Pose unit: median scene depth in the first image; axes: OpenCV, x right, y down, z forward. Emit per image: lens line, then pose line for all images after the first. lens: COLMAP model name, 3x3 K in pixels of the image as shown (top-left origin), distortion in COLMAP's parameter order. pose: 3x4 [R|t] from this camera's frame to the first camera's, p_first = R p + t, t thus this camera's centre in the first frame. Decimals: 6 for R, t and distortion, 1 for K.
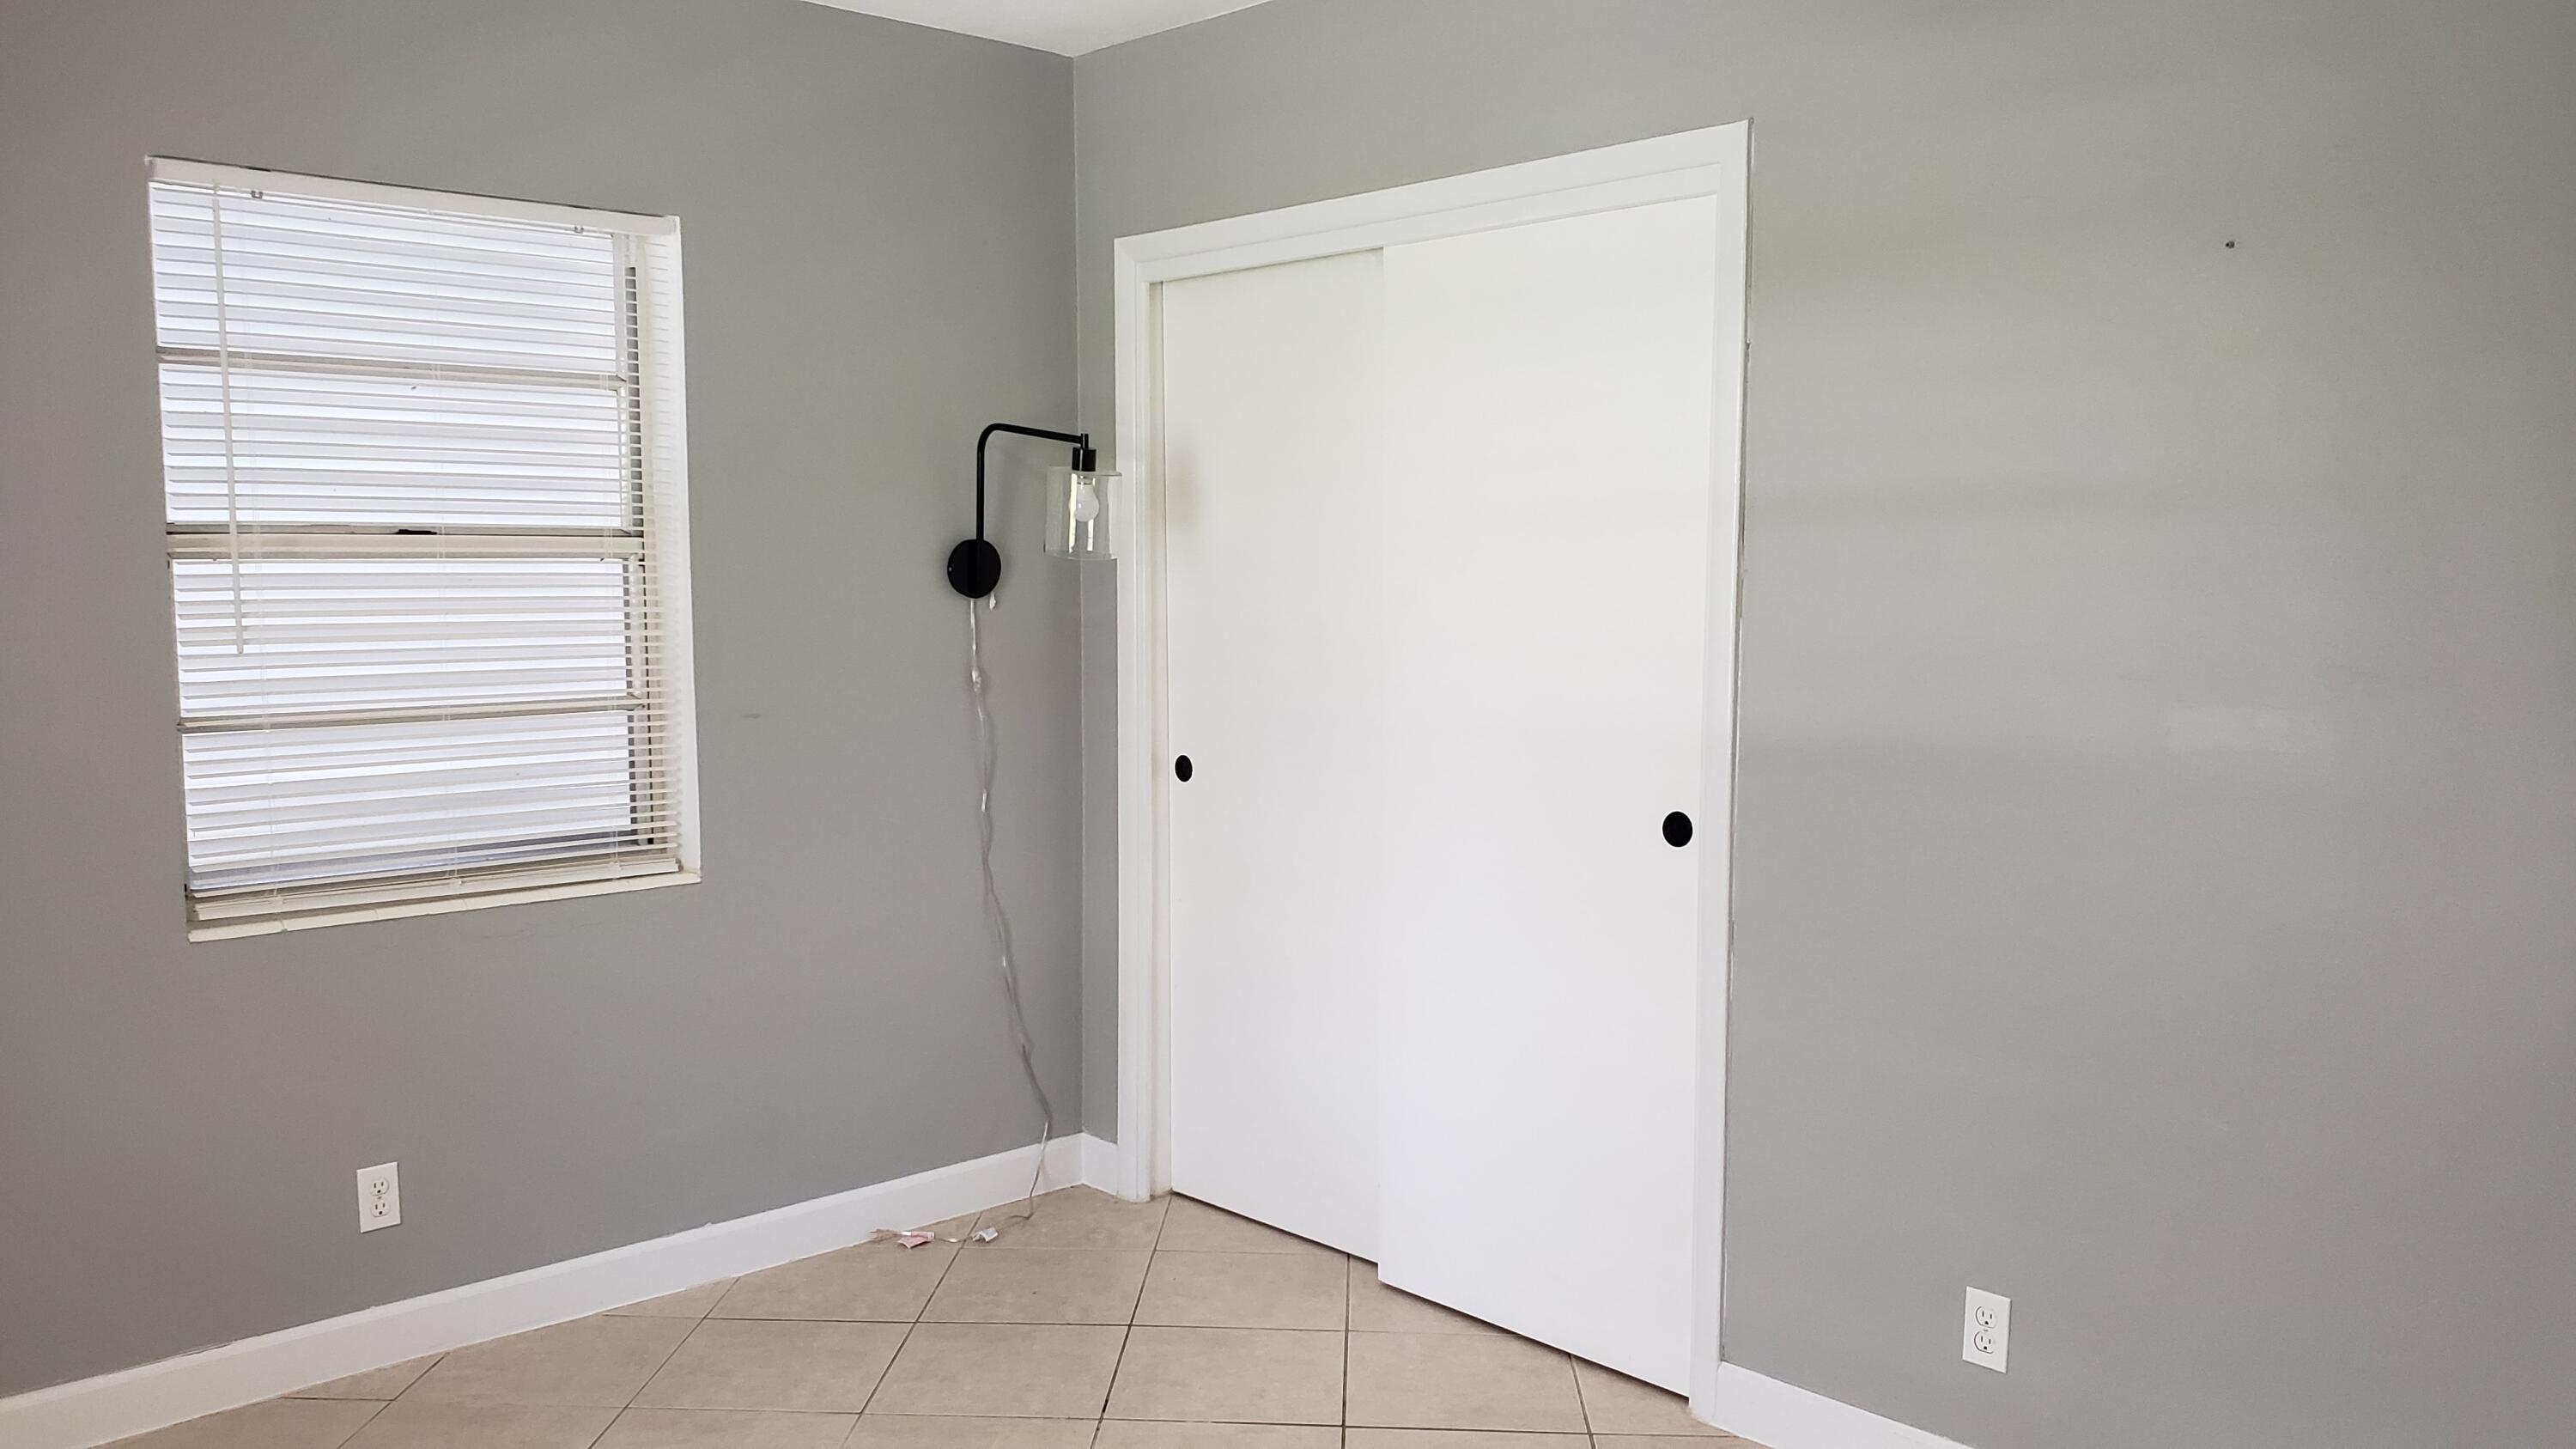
lens RADIAL K [[2013.6, 0, 1289.5], [0, 2013.6, 791.4], [0, 0, 1]] dist [0.130331, -0.279918]
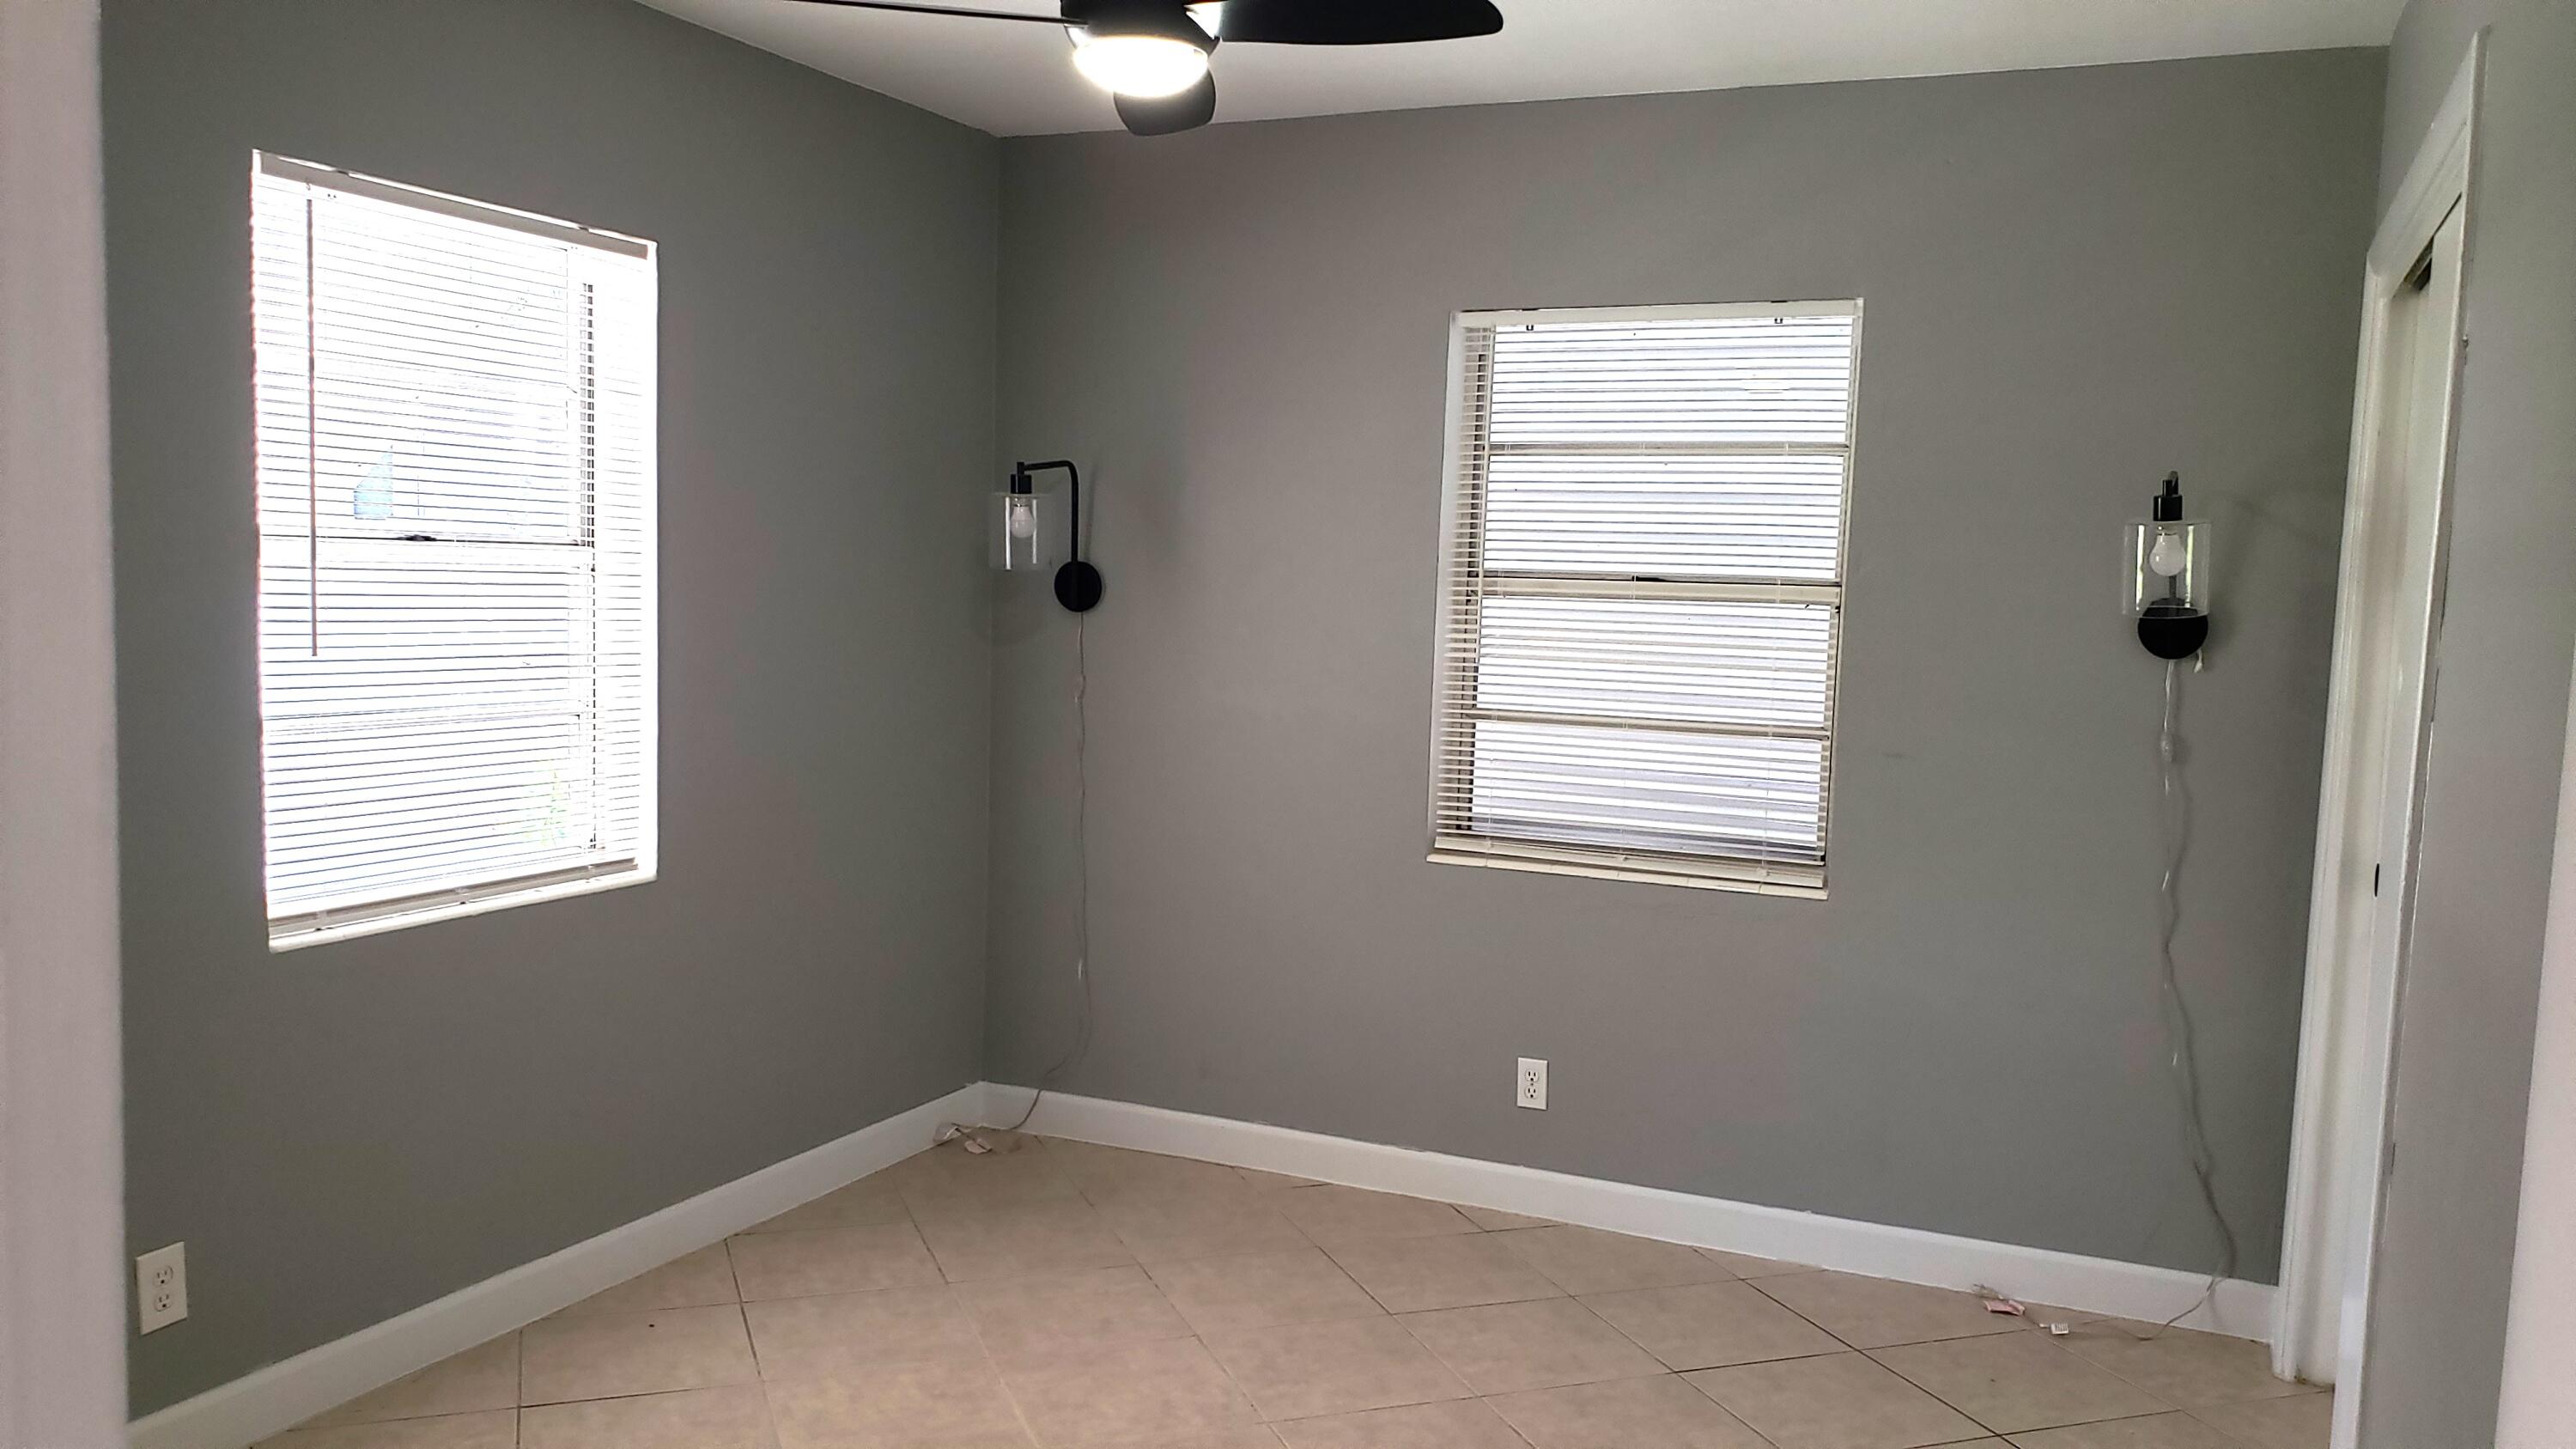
lens RADIAL K [[1987.4, 0, 1252.9], [0, 1987.4, 776.7], [0, 0, 1]] dist [-0.019598, 0.005044]
pose [[0.367177, 0.098877, -0.924881, 0.633293], [-0.142075, 0.988628, 0.049288, -0.032807], [0.919236, 0.113305, 0.377050, 0.328087]]
